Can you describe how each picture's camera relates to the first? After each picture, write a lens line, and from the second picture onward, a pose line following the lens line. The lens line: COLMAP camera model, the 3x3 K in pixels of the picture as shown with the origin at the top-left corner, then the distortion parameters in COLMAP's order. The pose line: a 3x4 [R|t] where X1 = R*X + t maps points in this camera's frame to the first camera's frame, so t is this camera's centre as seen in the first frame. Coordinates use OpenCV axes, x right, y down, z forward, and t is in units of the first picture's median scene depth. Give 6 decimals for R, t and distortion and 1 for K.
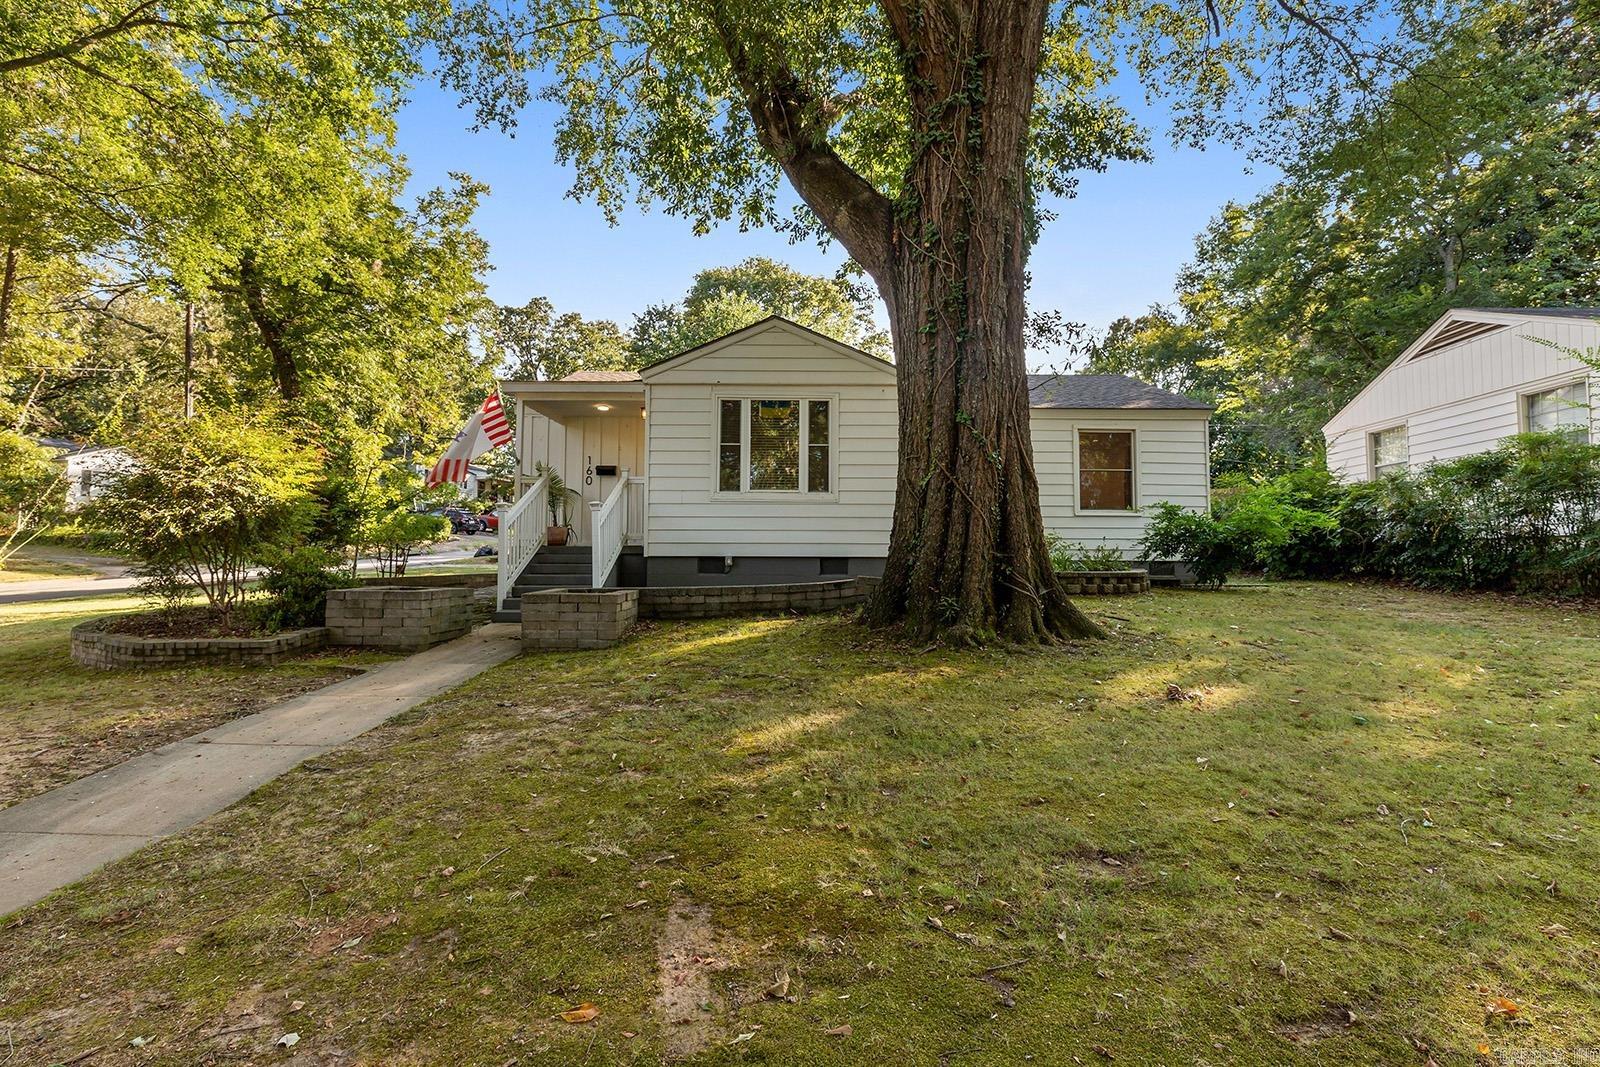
lens RADIAL K [[754.1, 0, 792.7], [0, 754.1, 566.2], [0, 0, 1]] dist [-0.000641, 0.002671]
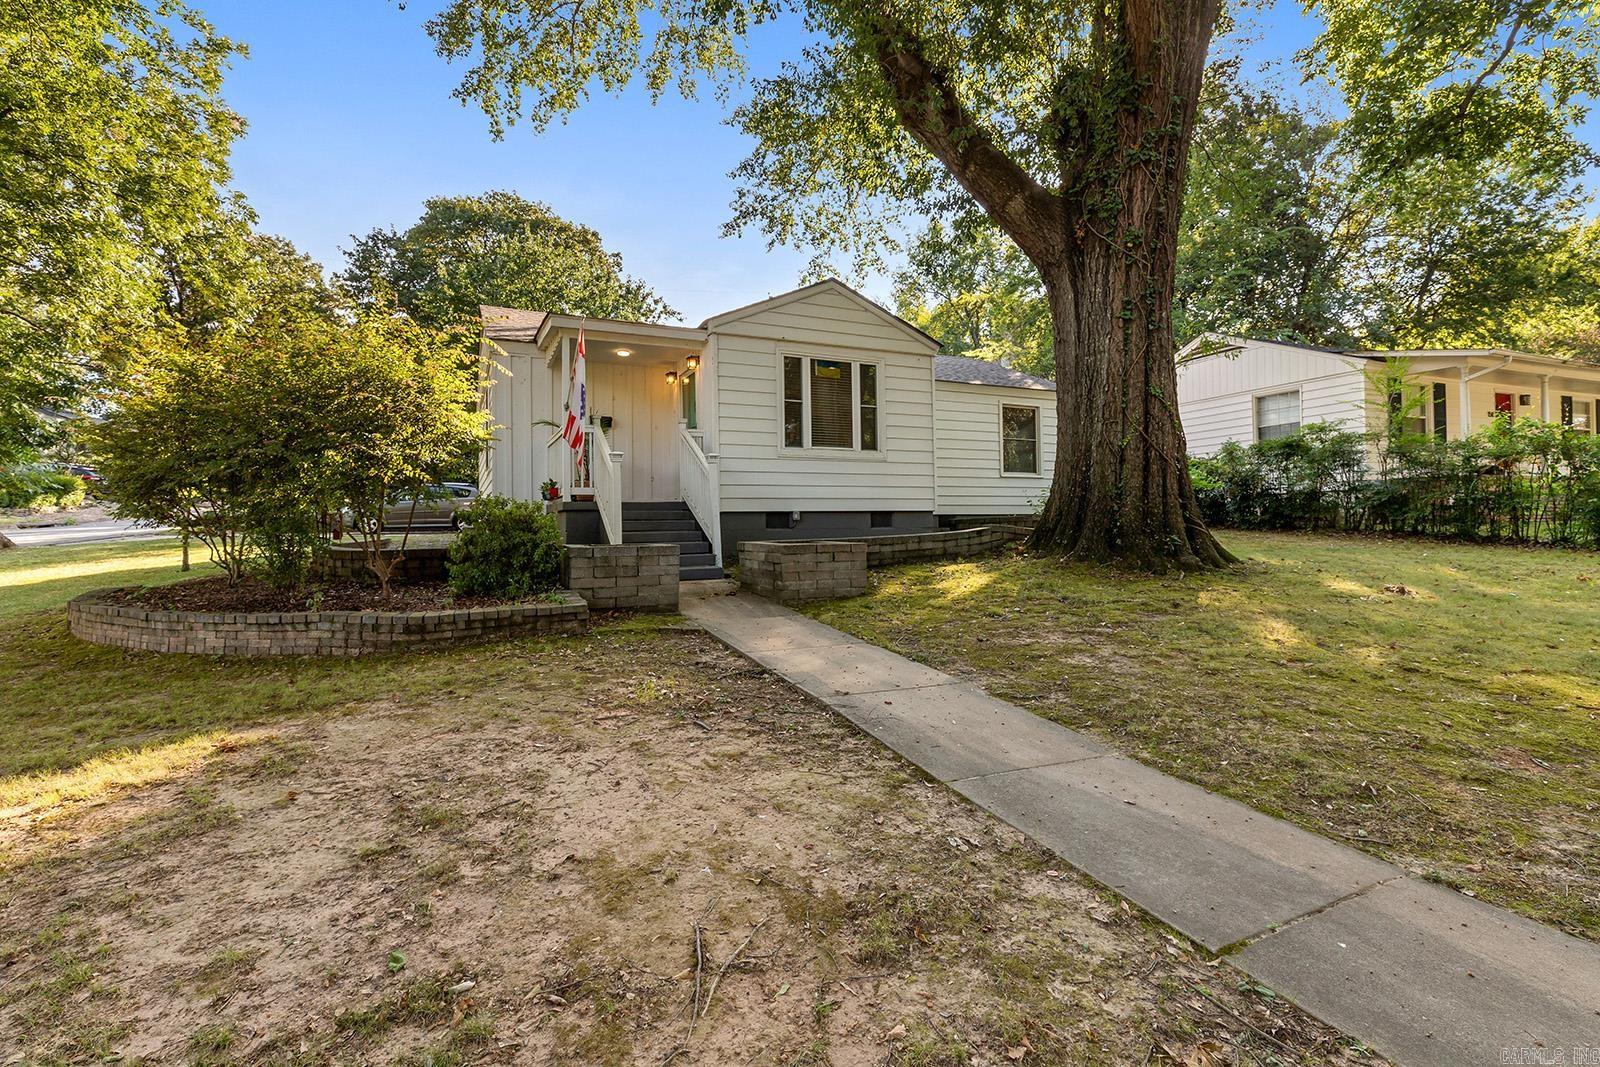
lens RADIAL K [[754.1, 0, 793.5], [0, 754.1, 564.3], [0, 0, 1]] dist [-0.000641, 0.002671]
pose [[0.901224, -0.037905, 0.431694, -0.533073], [0.020709, 0.998796, 0.044466, 0.012973], [-0.432859, -0.031134, 0.900924, 0.079199]]
